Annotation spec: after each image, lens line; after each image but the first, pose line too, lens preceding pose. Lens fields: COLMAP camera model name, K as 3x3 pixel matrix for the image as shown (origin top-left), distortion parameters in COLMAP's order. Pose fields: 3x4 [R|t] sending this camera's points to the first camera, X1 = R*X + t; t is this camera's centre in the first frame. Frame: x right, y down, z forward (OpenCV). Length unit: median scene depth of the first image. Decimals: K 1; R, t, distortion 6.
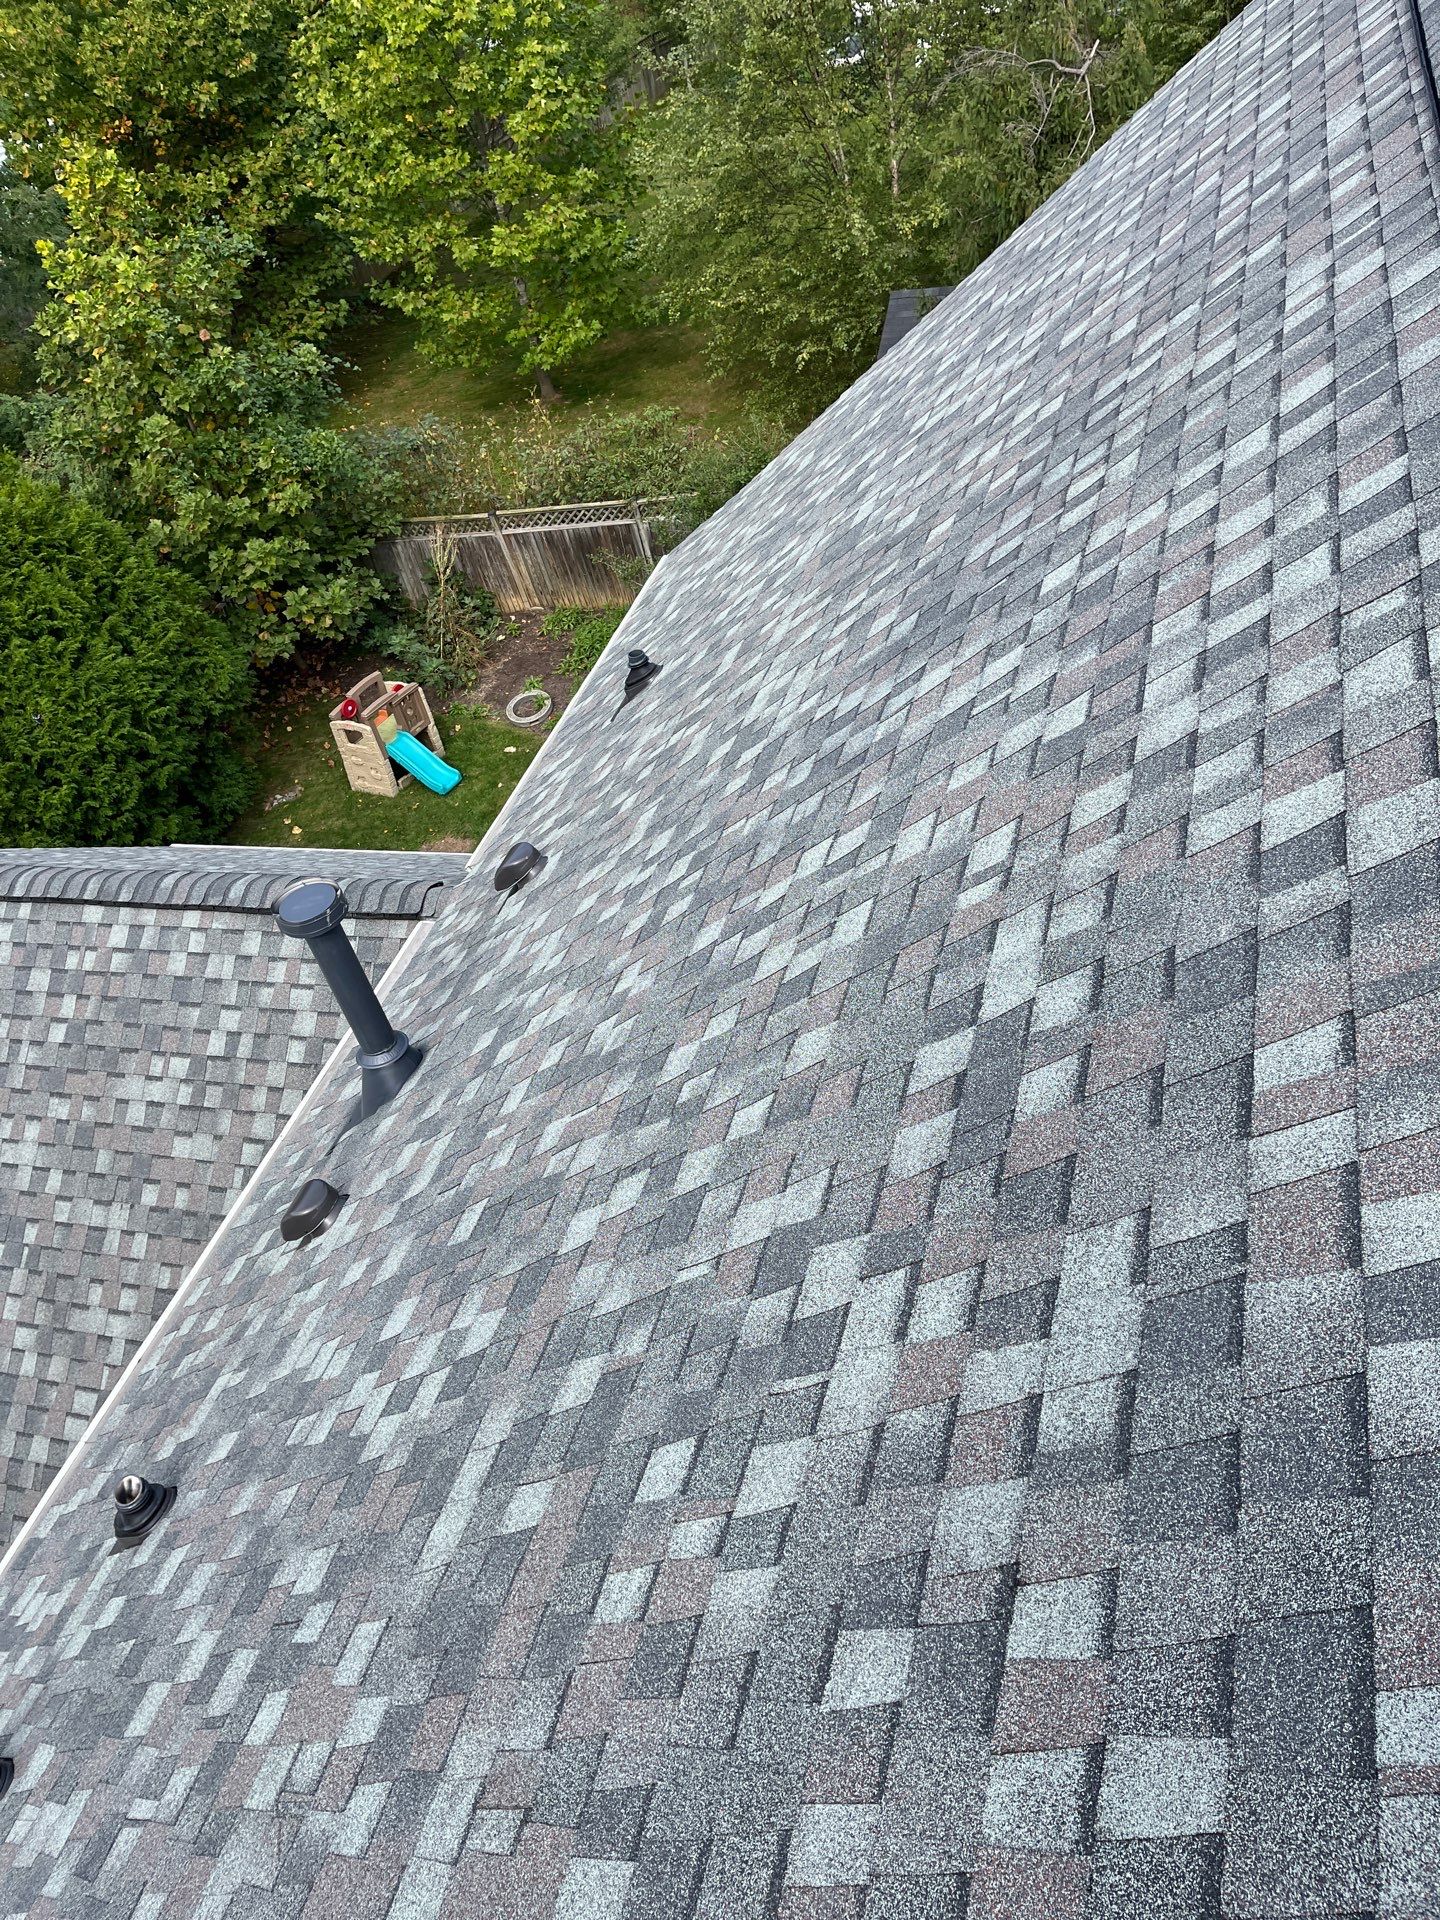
lens RADIAL K [[1443.2, 0, 687.3], [0, 1443.2, 958.9], [0, 0, 1]] dist [0.069680, -0.084492]
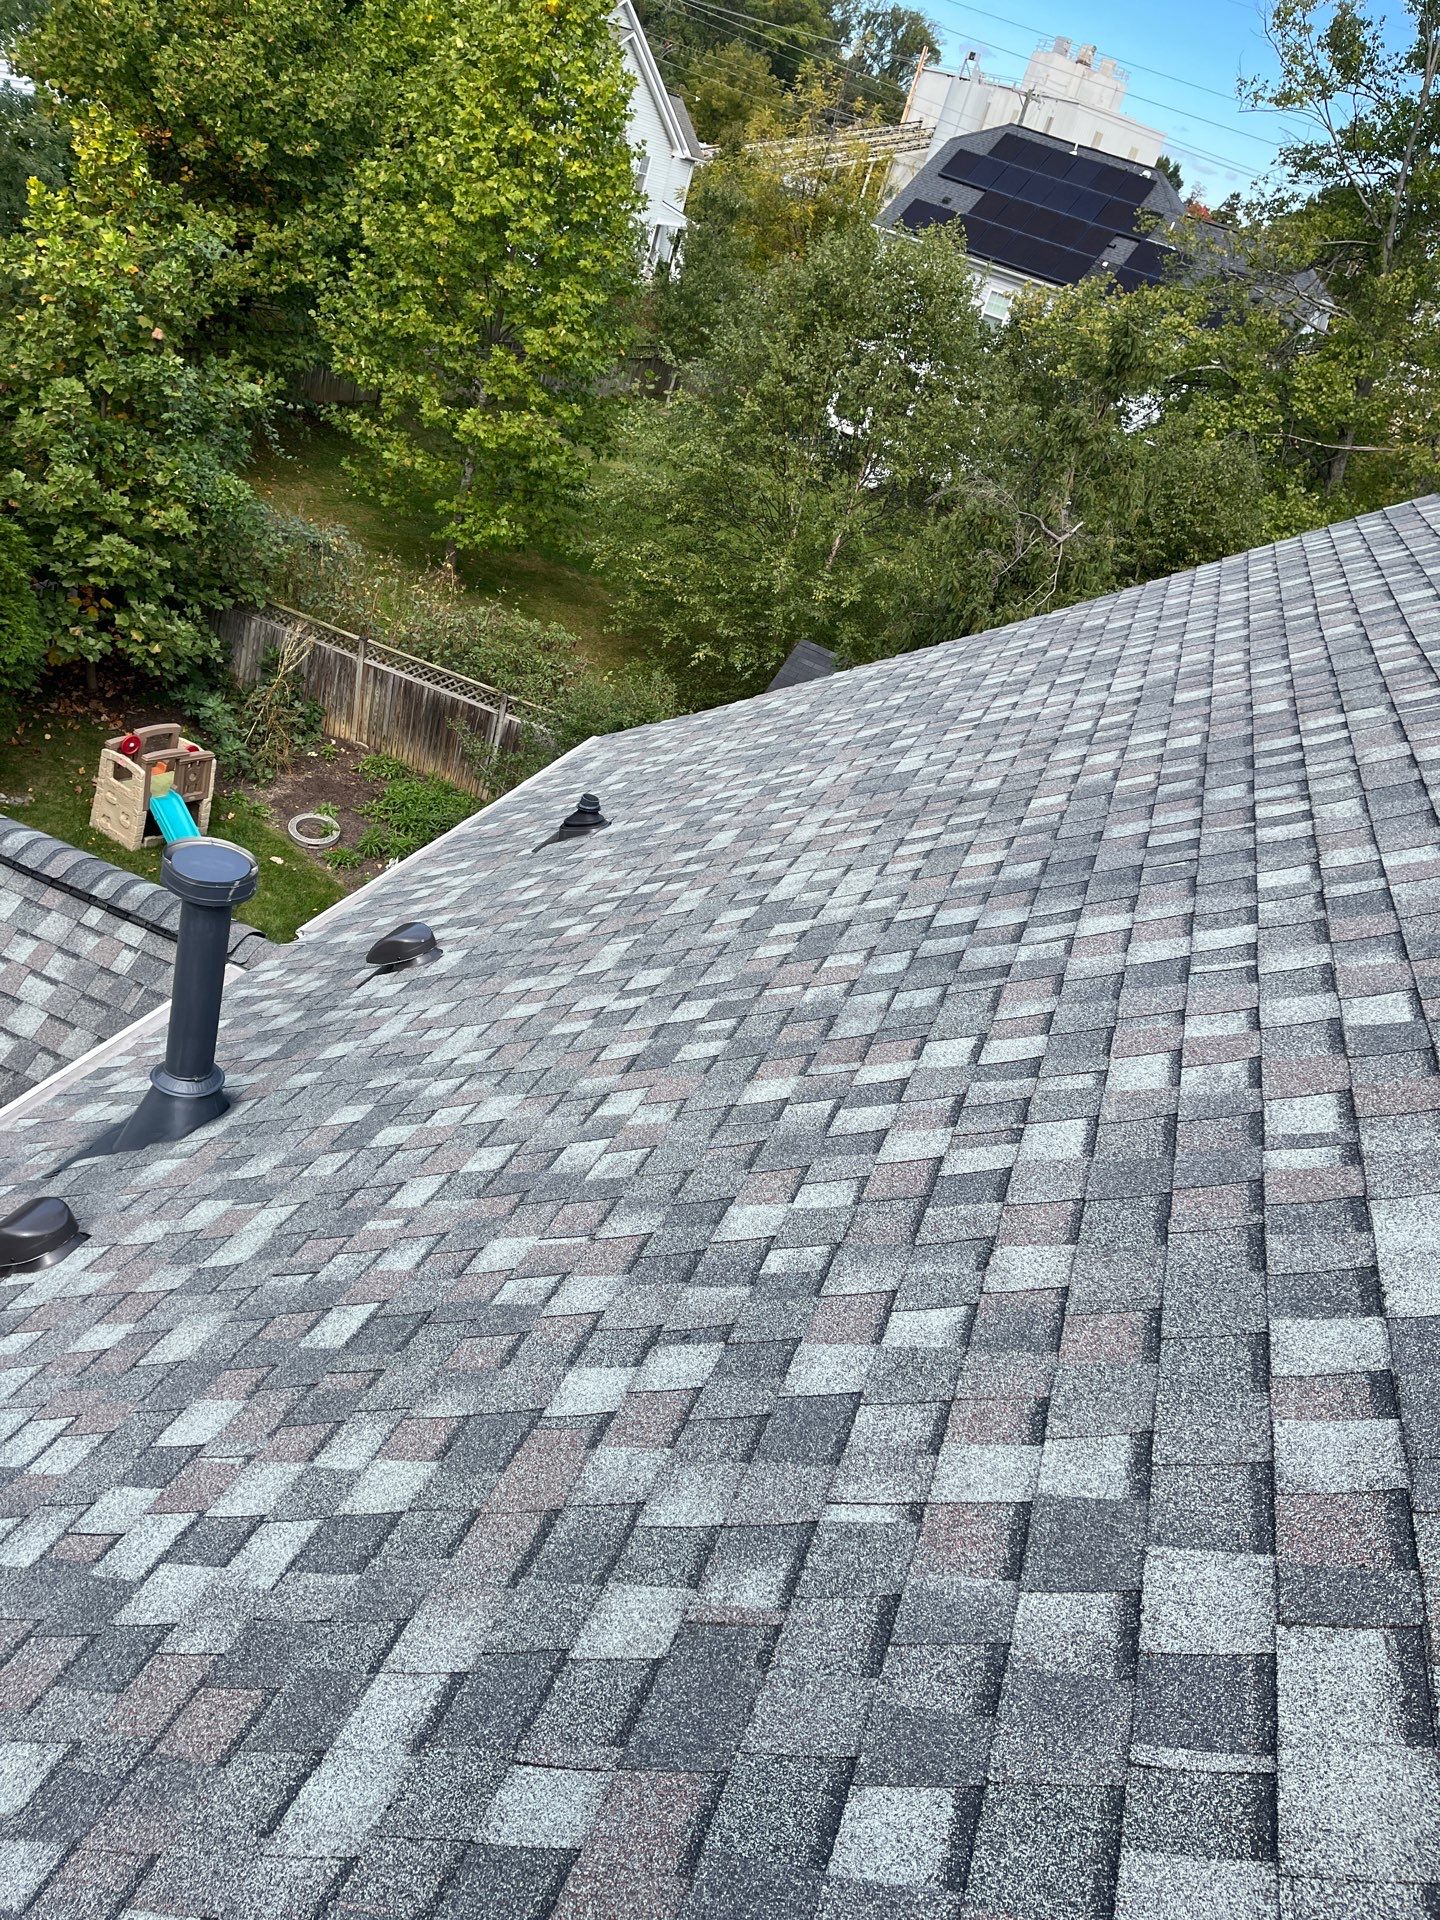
lens RADIAL K [[1436.7, 0, 720.0], [0, 1436.7, 960.0], [0, 0, 1]] dist [0.063773, -0.062944]
pose [[0.884631, 0.416438, 0.209781, -0.106344], [-0.369527, 0.900485, -0.229295, 0.057086], [-0.284392, 0.125322, 0.950482, 0.120088]]
